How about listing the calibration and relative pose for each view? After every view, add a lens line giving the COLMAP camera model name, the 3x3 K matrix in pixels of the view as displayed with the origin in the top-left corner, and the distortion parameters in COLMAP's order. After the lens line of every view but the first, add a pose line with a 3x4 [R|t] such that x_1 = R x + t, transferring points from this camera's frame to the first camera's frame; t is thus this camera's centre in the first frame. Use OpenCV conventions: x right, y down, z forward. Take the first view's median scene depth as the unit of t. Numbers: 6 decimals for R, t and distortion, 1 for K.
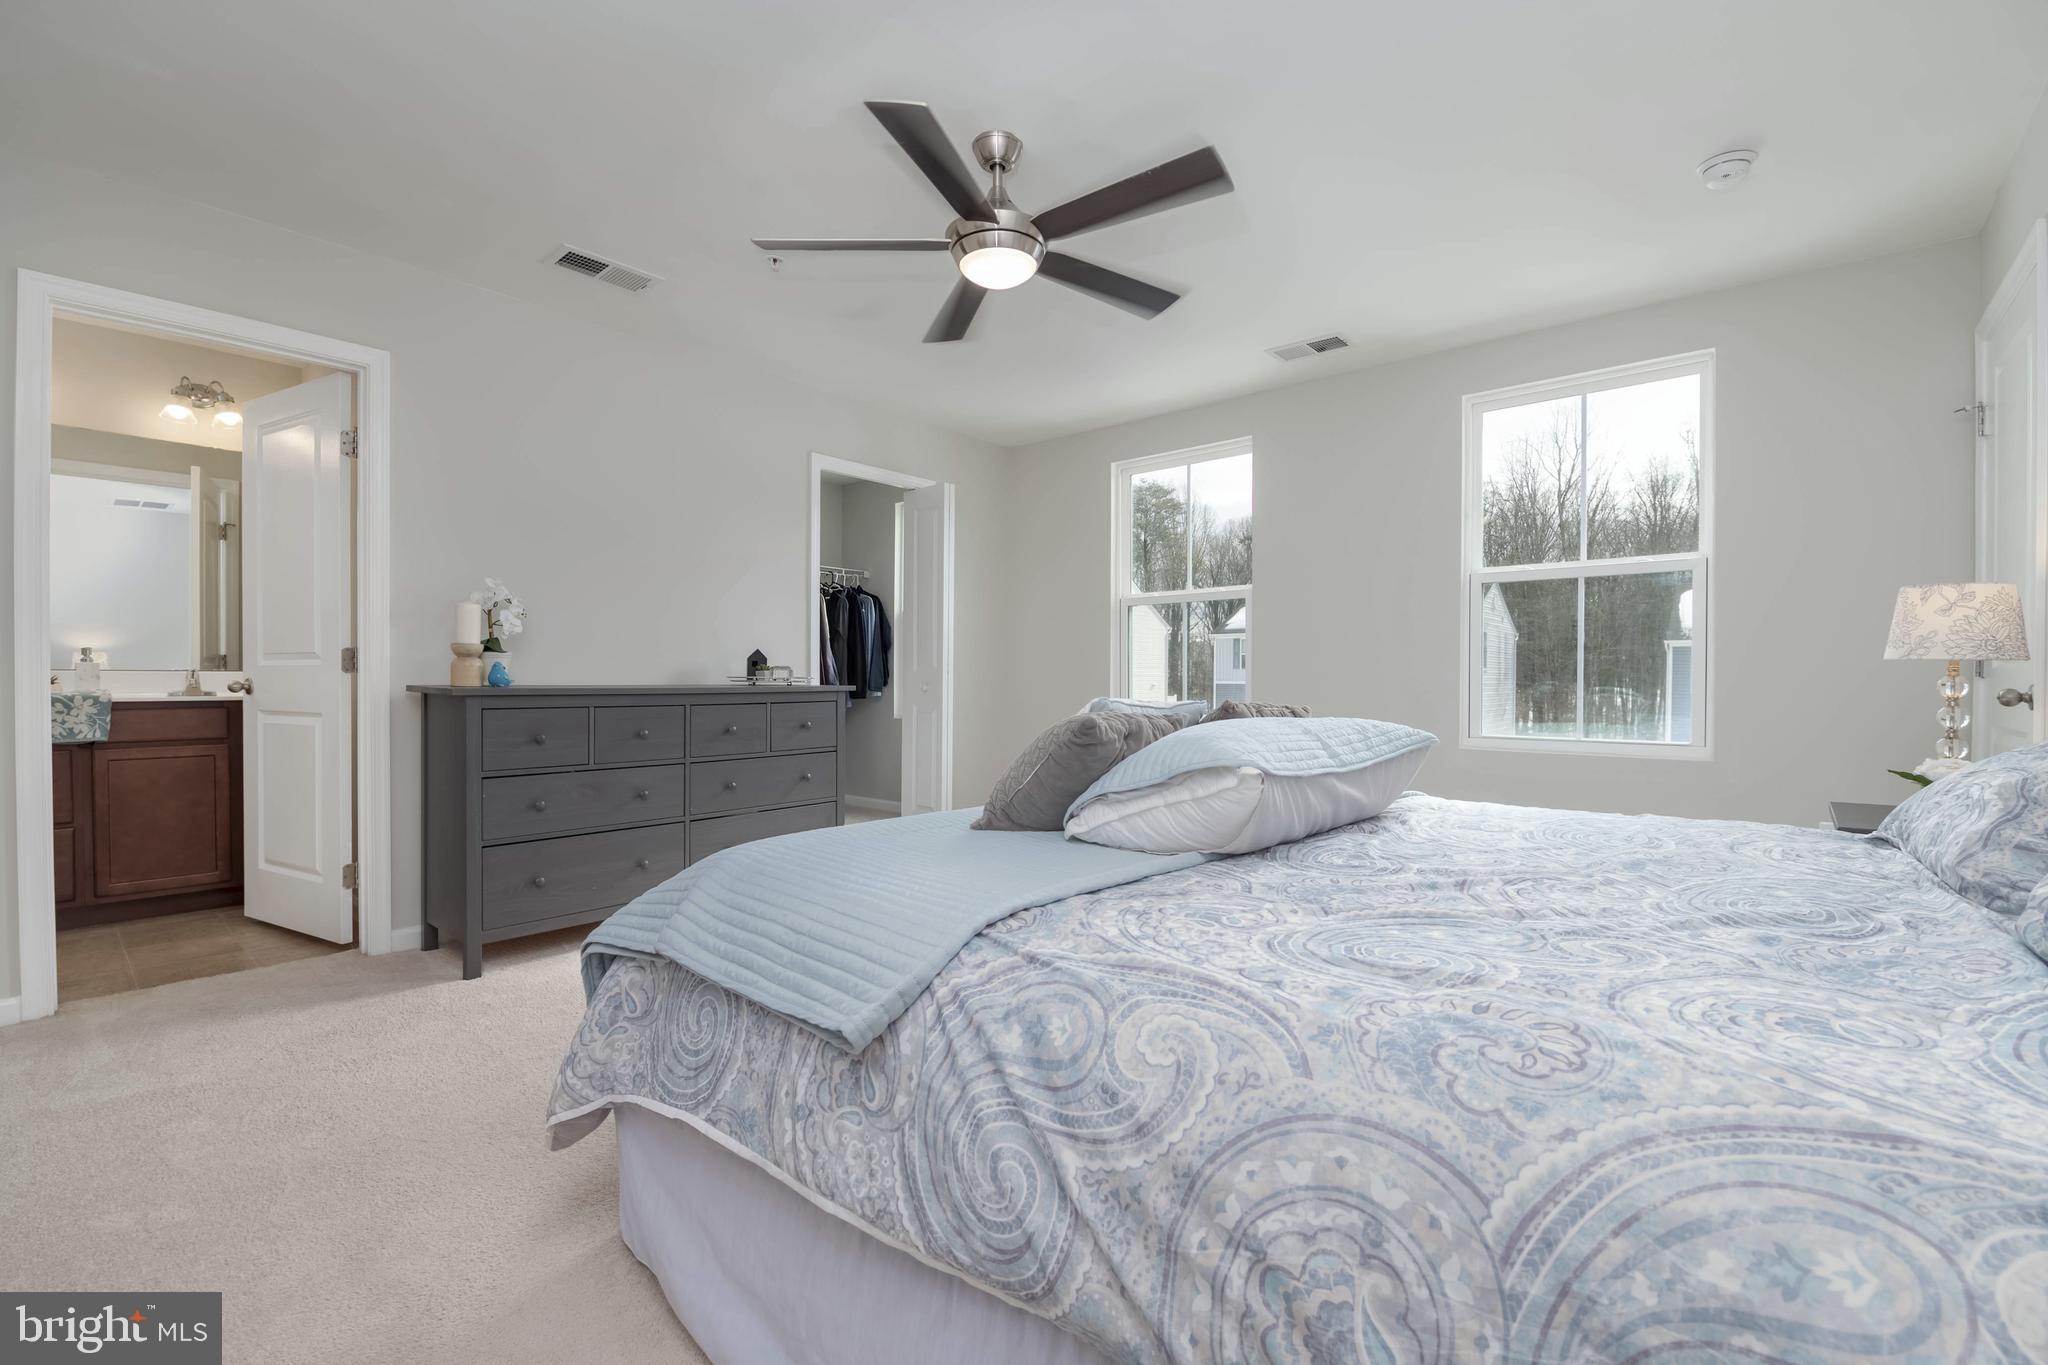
lens RADIAL K [[901.4, 0, 1024.0], [0, 901.4, 682.5], [0, 0, 1]] dist [0.026863, -0.013614]
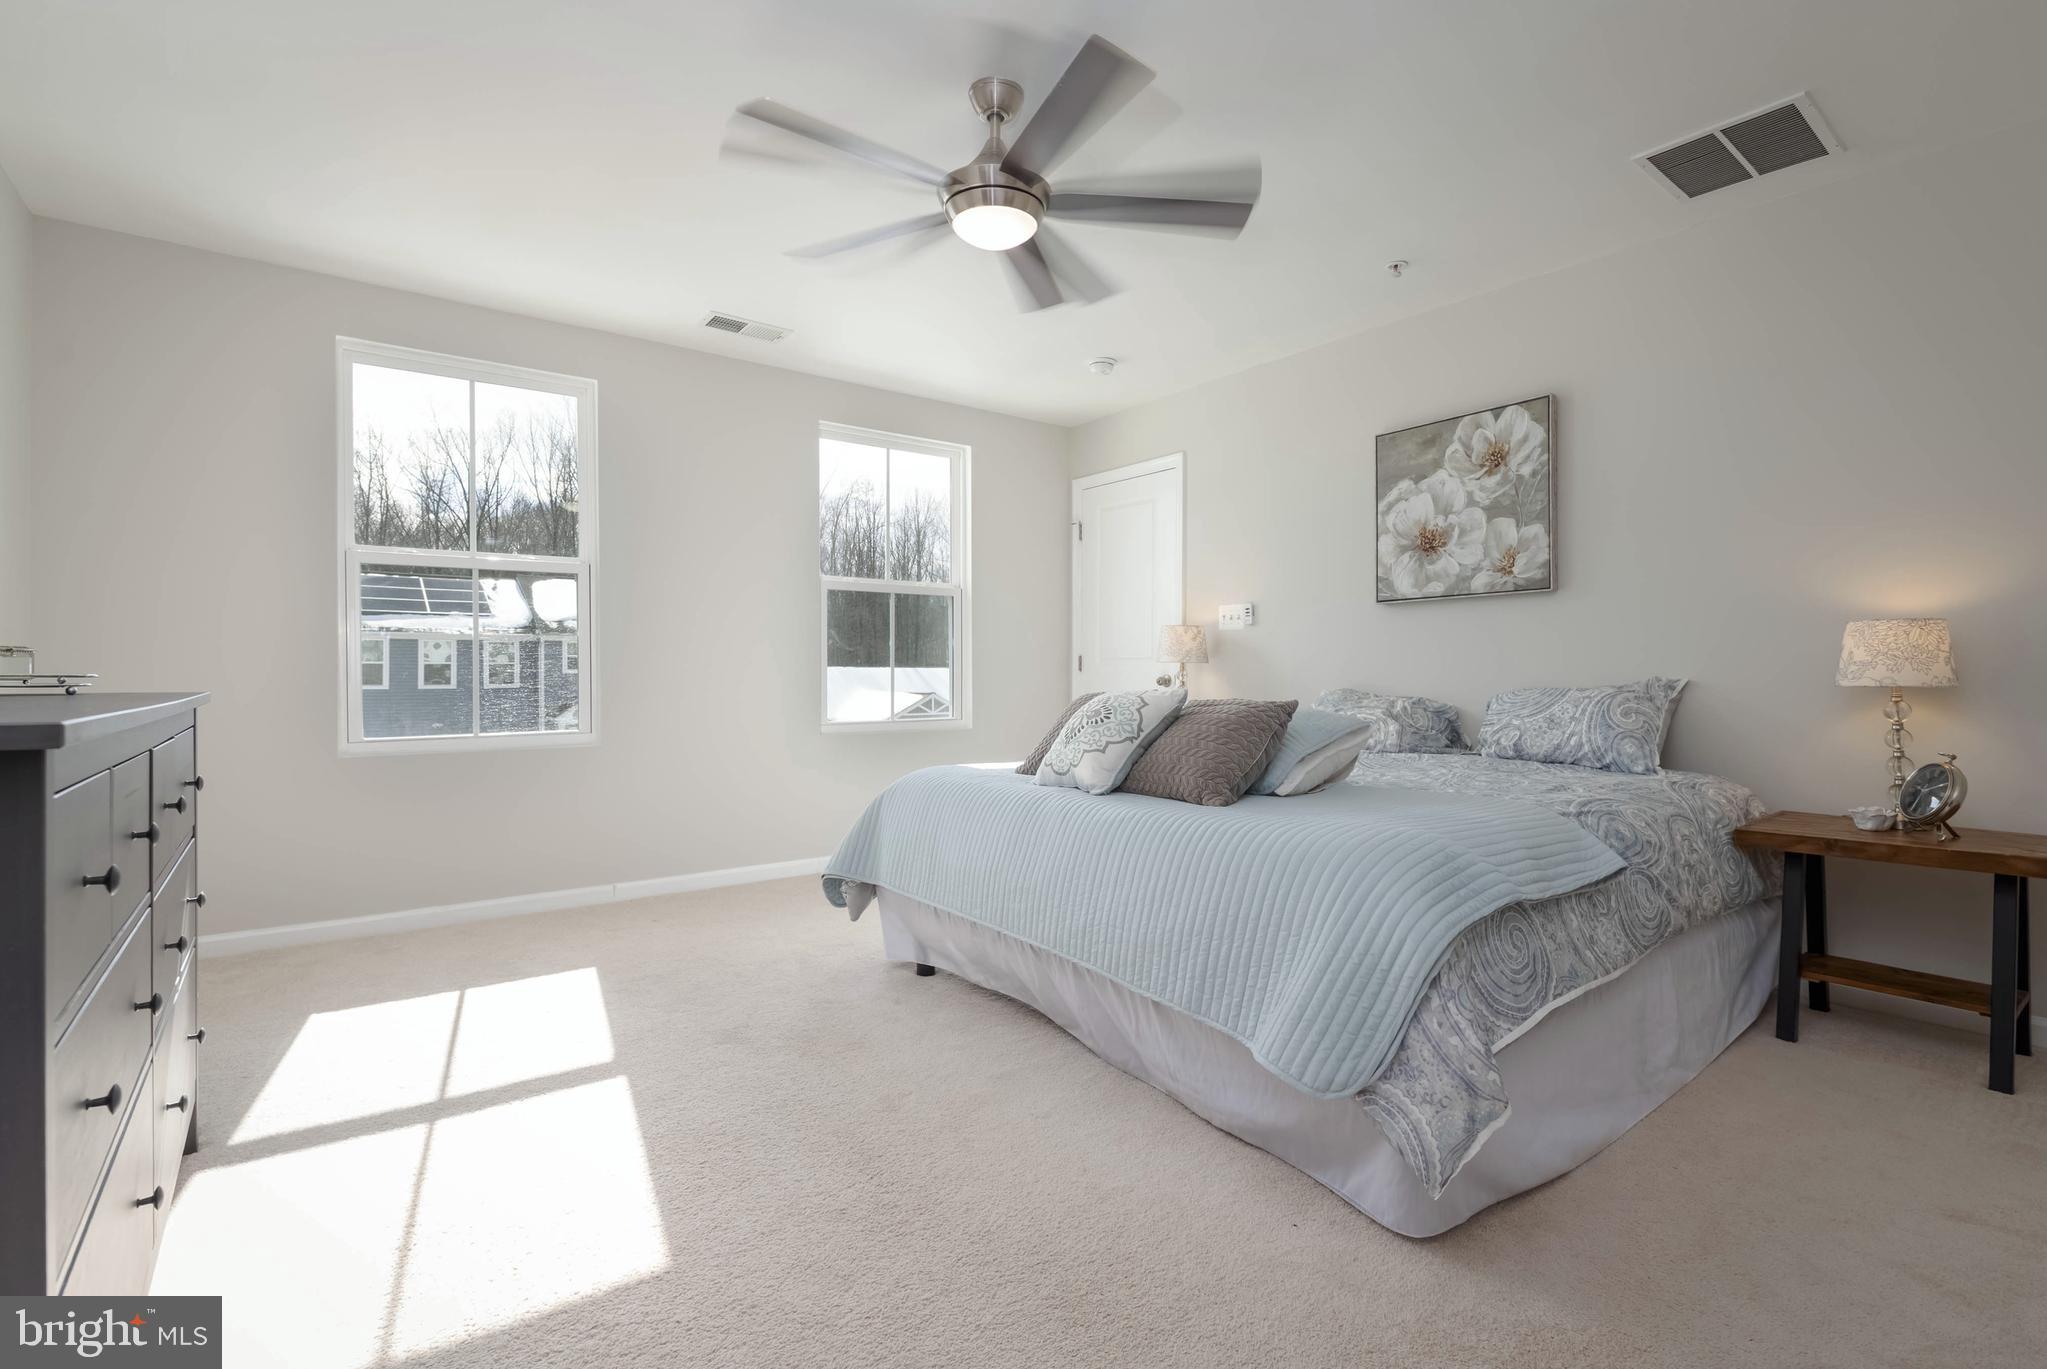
lens RADIAL K [[971.0, 0, 1034.9], [0, 971.0, 688.2], [0, 0, 1]] dist [-0.009116, -0.000668]
pose [[0.185801, -0.019203, 0.982400, -1.395392], [0.012907, 0.999770, 0.017101, -0.003961], [-0.982503, 0.009503, 0.186006, 1.103648]]
